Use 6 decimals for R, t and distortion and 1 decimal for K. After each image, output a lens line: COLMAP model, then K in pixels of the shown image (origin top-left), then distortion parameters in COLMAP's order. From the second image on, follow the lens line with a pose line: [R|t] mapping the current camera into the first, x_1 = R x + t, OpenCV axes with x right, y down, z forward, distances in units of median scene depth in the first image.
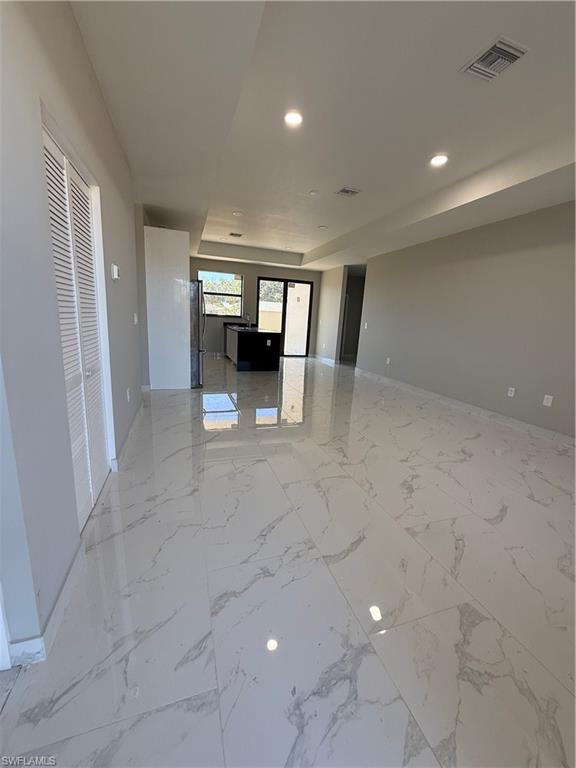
lens RADIAL K [[307.6, 0, 288.8], [0, 307.6, 382.0], [0, 0, 1]] dist [-0.000432, -0.000265]
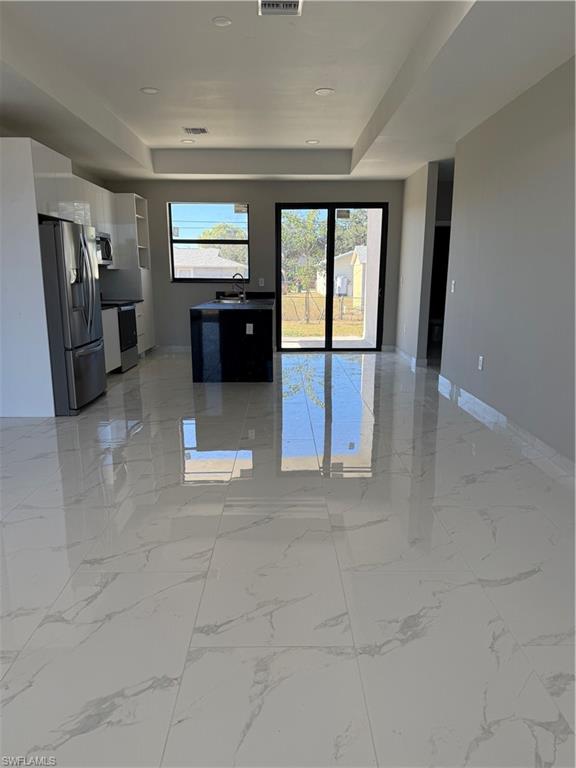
lens RADIAL K [[521.7, 0, 285.6], [0, 521.7, 413.2], [0, 0, 1]] dist [-0.001836, -0.001785]
pose [[0.945616, 0.032261, -0.323682, 0.234478], [-0.015288, 0.998378, 0.054843, -0.025960], [0.324927, -0.046912, 0.944575, 0.128280]]
